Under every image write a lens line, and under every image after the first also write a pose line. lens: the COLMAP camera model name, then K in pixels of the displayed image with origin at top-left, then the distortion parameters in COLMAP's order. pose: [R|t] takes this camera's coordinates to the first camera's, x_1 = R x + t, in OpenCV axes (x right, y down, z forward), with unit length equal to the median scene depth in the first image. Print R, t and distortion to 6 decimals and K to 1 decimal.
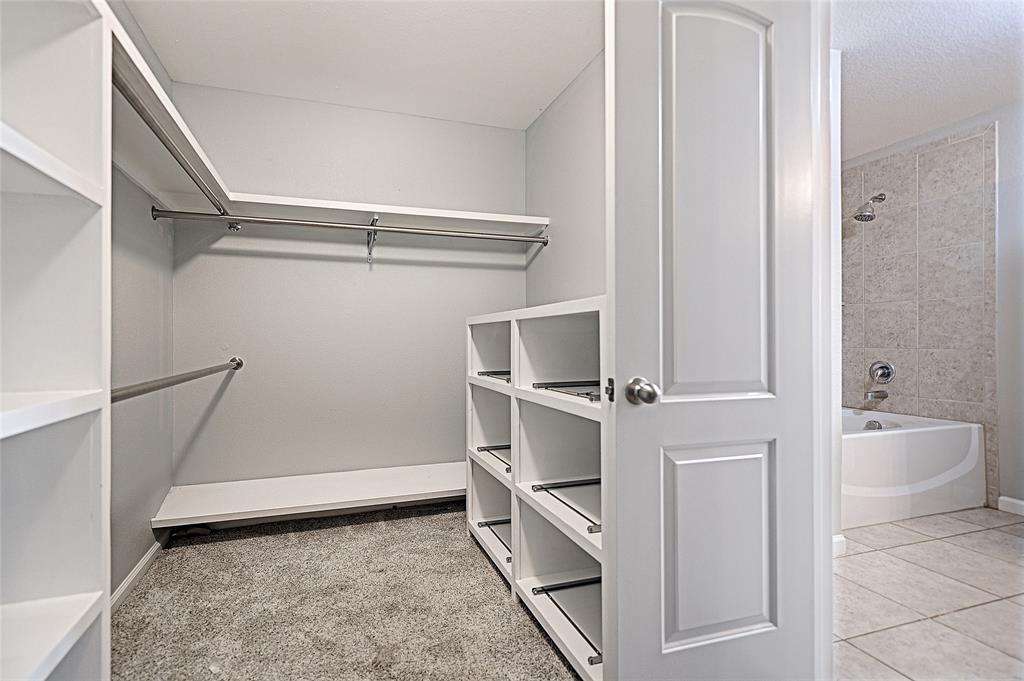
lens RADIAL K [[449.3, 0, 510.3], [0, 449.3, 339.4], [0, 0, 1]] dist [0.002376, 0.000612]
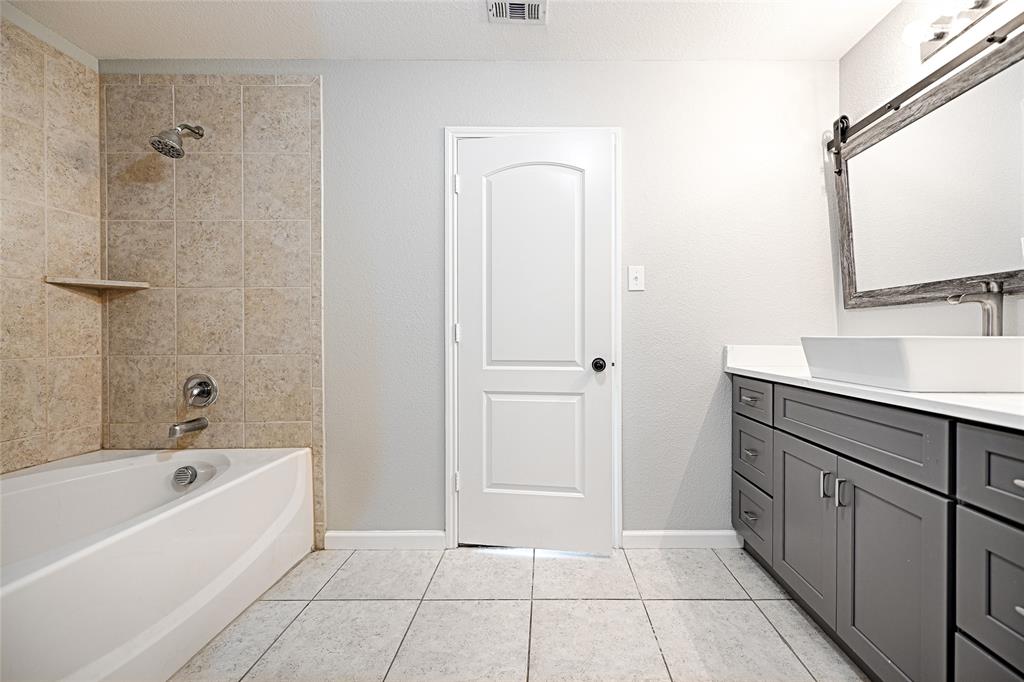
lens RADIAL K [[415.5, 0, 509.2], [0, 415.5, 335.6], [0, 0, 1]] dist [-0.000285, -0.000097]
pose [[0.367531, -0.006126, 0.929991, 0.444811], [0.002934, 0.999981, 0.005427, -0.012172], [-0.930007, 0.000734, 0.367542, 0.361706]]
